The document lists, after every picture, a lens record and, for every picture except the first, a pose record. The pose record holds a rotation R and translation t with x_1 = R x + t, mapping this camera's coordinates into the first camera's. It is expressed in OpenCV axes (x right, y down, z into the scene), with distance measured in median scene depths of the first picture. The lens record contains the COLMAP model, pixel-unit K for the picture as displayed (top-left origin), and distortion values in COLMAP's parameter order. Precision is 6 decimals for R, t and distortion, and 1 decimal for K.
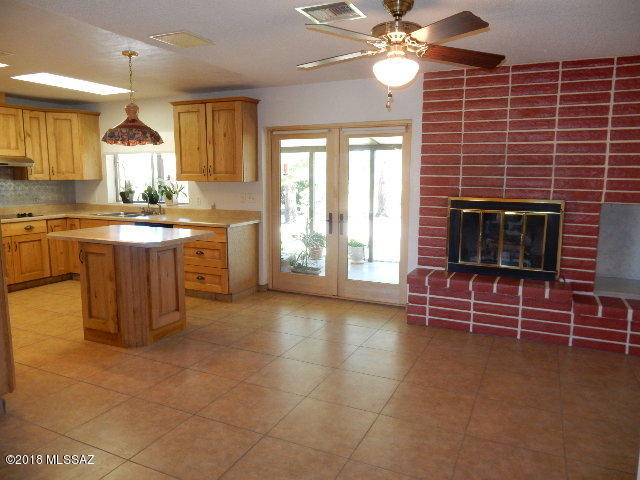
lens RADIAL K [[468.9, 0, 316.3], [0, 468.9, 237.2], [0, 0, 1]] dist [0.001034, -0.007133]
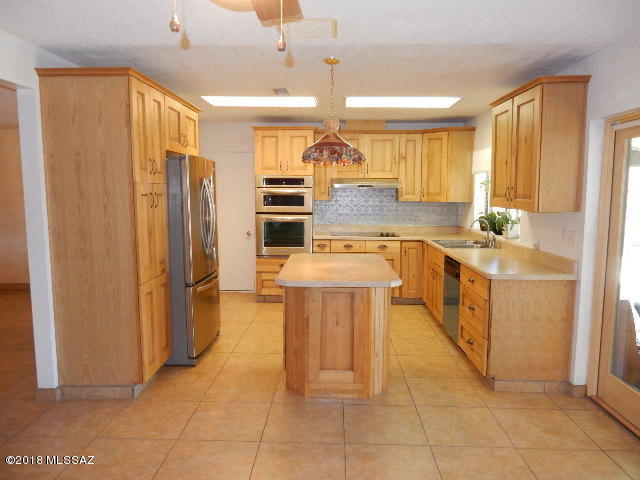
lens RADIAL K [[468.9, 0, 318.2], [0, 468.9, 238.0], [0, 0, 1]] dist [0.001034, -0.007133]
pose [[0.406569, 0.092676, -0.908907, 0.283219], [-0.125780, 0.991047, 0.044787, -0.070072], [0.904920, 0.096113, 0.414586, 0.447321]]
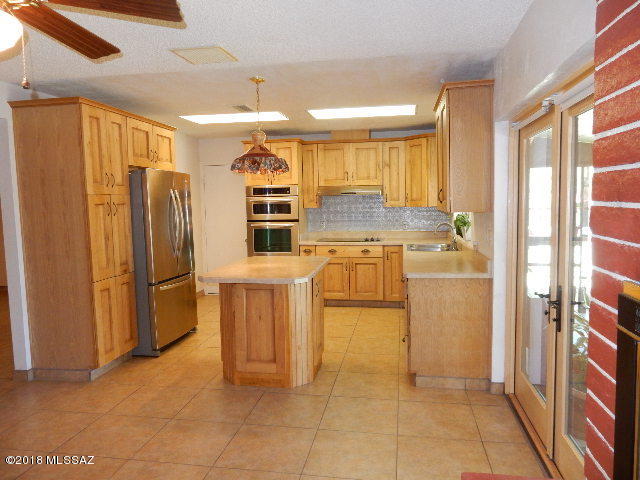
lens RADIAL K [[468.9, 0, 317.3], [0, 468.9, 239.0], [0, 0, 1]] dist [0.001034, -0.007133]
pose [[0.272443, 0.070412, -0.959592, 0.398920], [-0.109828, 0.993076, 0.041687, -0.083487], [0.955883, 0.094033, 0.278290, 0.607898]]
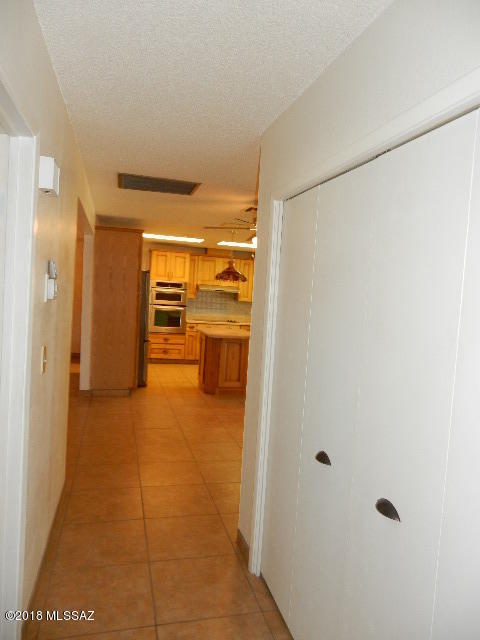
lens RADIAL K [[468.9, 0, 241.4], [0, 468.9, 320.5], [0, 0, 1]] dist [0.001034, -0.007133]
pose [[0.654861, 0.079289, -0.751578, 0.693838], [-0.159442, 0.986592, -0.034842, 0.001893], [0.738739, 0.142650, 0.658723, -0.080290]]
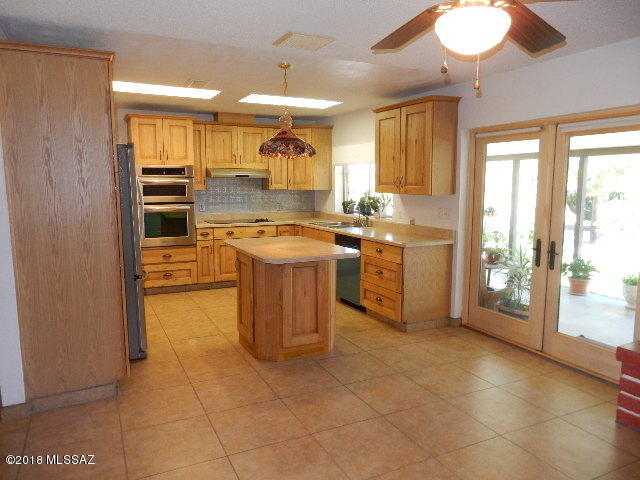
lens RADIAL K [[468.9, 0, 317.7], [0, 468.9, 238.3], [0, 0, 1]] dist [0.001034, -0.007133]
pose [[0.787877, 0.074104, -0.611358, 0.198325], [-0.082147, 0.996508, 0.014922, -0.033453], [0.610330, 0.038465, 0.791213, 0.188247]]
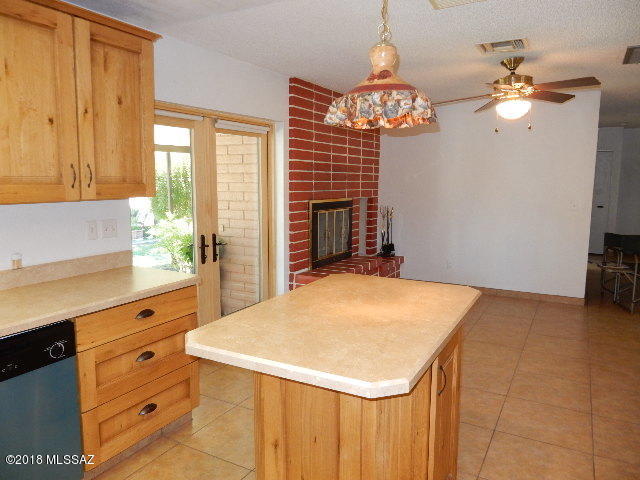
lens RADIAL K [[468.9, 0, 318.0], [0, 468.9, 242.2], [0, 0, 1]] dist [0.001034, -0.007133]
pose [[0.057985, -0.141006, 0.988309, -0.634534], [0.131691, 0.982404, 0.132437, -0.107503], [-0.989593, 0.122472, 0.075533, 0.737973]]
